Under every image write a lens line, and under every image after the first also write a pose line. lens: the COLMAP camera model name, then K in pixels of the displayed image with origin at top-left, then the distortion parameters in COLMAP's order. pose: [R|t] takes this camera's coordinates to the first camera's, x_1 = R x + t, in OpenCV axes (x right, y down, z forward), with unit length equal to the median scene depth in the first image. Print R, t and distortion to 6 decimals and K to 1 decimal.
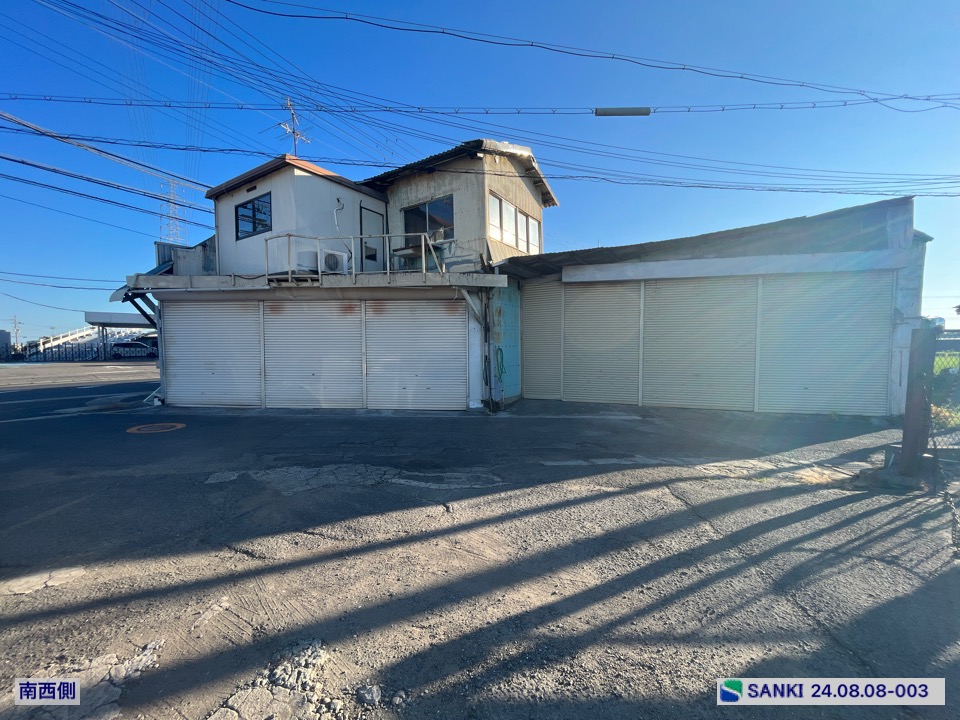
lens RADIAL K [[387.7, 0, 478.1], [0, 387.7, 360.0], [0, 0, 1]] dist [-0.002810, 0.000188]
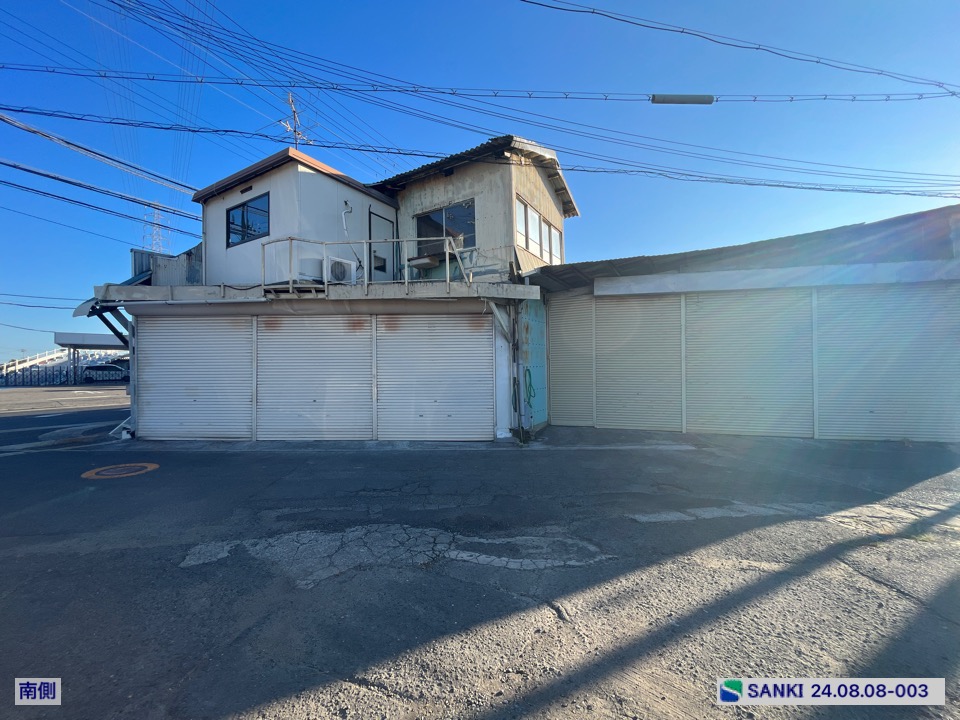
lens RADIAL K [[387.7, 0, 478.8], [0, 387.7, 359.8], [0, 0, 1]] dist [-0.002810, 0.000188]
pose [[0.999385, -0.004818, 0.034747, -0.092854], [0.006713, 0.998483, -0.054648, -0.003805], [-0.034431, 0.054848, 0.997901, 0.128740]]
